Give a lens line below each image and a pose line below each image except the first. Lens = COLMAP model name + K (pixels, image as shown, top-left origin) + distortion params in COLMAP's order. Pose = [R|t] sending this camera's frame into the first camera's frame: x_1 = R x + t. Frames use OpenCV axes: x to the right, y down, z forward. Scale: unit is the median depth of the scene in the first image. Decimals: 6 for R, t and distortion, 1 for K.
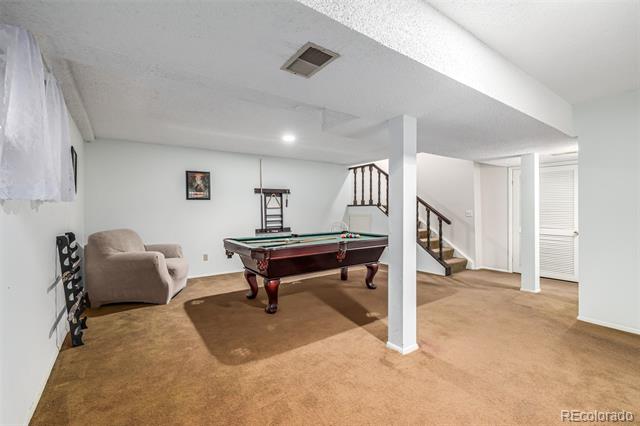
lens RADIAL K [[275.0, 0, 308.6], [0, 275.0, 210.6], [0, 0, 1]] dist [0.005119, 0.000157]
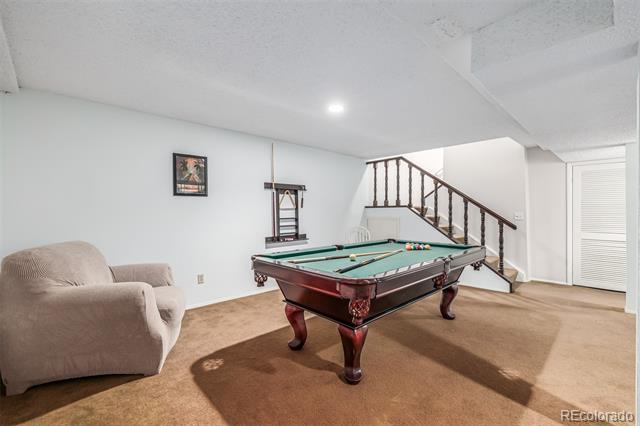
lens RADIAL K [[275.0, 0, 308.6], [0, 275.0, 210.6], [0, 0, 1]] dist [0.005119, 0.000157]
pose [[0.989073, 0.004215, 0.147366, -0.202872], [-0.002660, 0.999939, -0.010750, 0.003575], [-0.147402, 0.010241, 0.989024, 0.264579]]
